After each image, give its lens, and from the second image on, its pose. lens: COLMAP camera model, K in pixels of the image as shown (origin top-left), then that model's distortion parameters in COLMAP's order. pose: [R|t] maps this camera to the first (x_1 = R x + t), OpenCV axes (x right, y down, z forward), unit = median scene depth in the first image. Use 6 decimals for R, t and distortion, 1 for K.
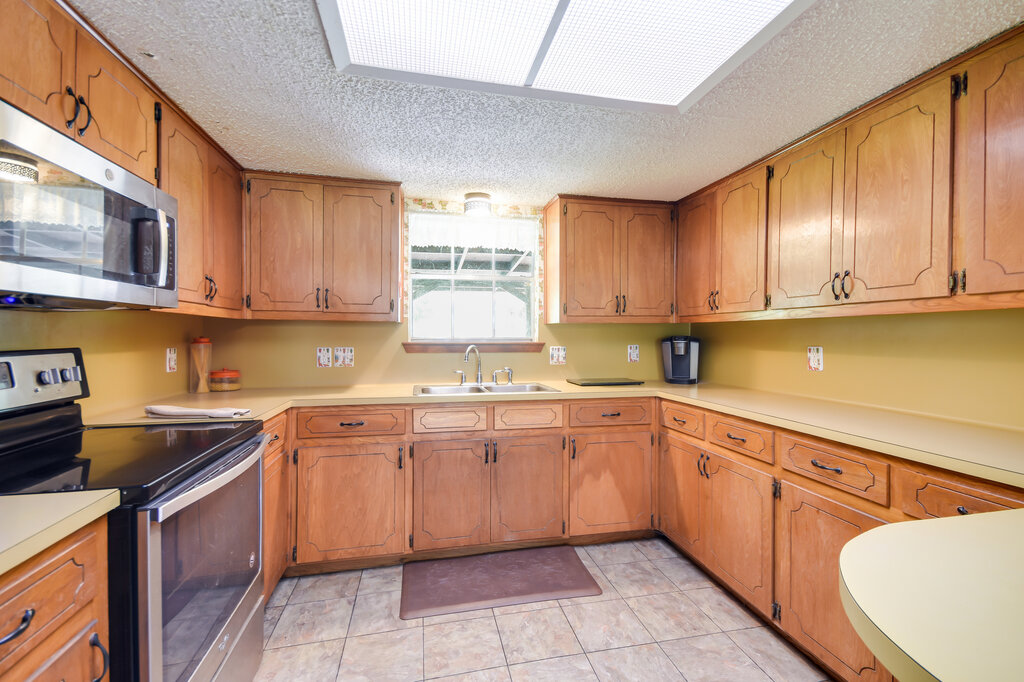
lens RADIAL K [[449.2, 0, 513.8], [0, 449.2, 342.9], [0, 0, 1]] dist [0.017095, -0.004440]
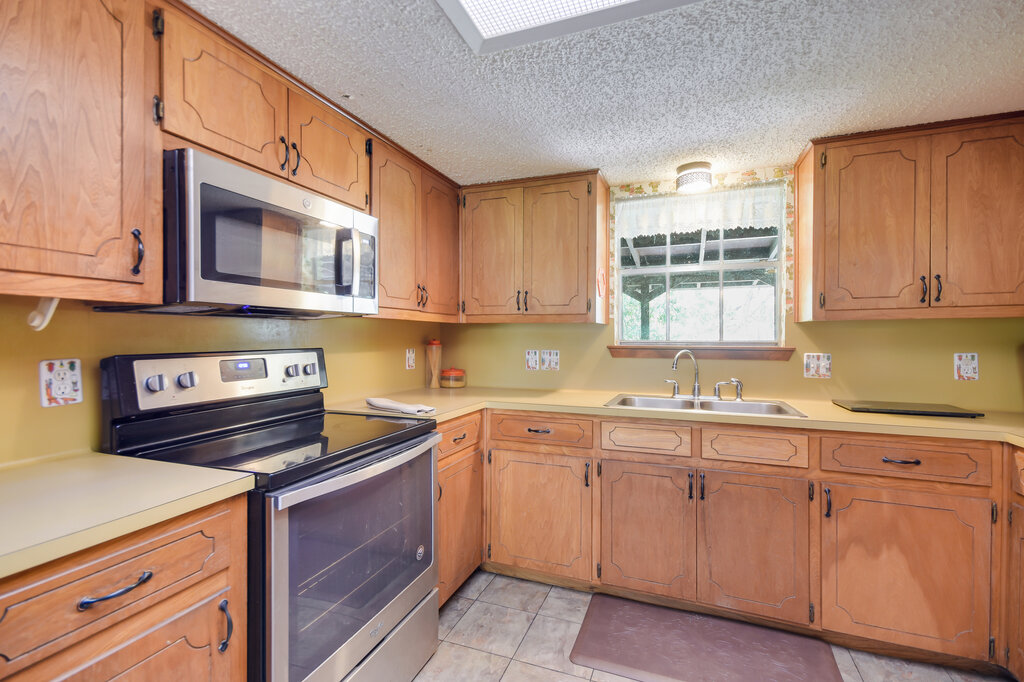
lens RADIAL K [[449.2, 0, 513.8], [0, 449.2, 342.9], [0, 0, 1]] dist [0.017095, -0.004440]
pose [[0.837559, 0.005333, -0.546321, 0.111838], [-0.008651, 0.999956, -0.003502, -0.002407], [0.546279, 0.007659, 0.837568, 0.162401]]
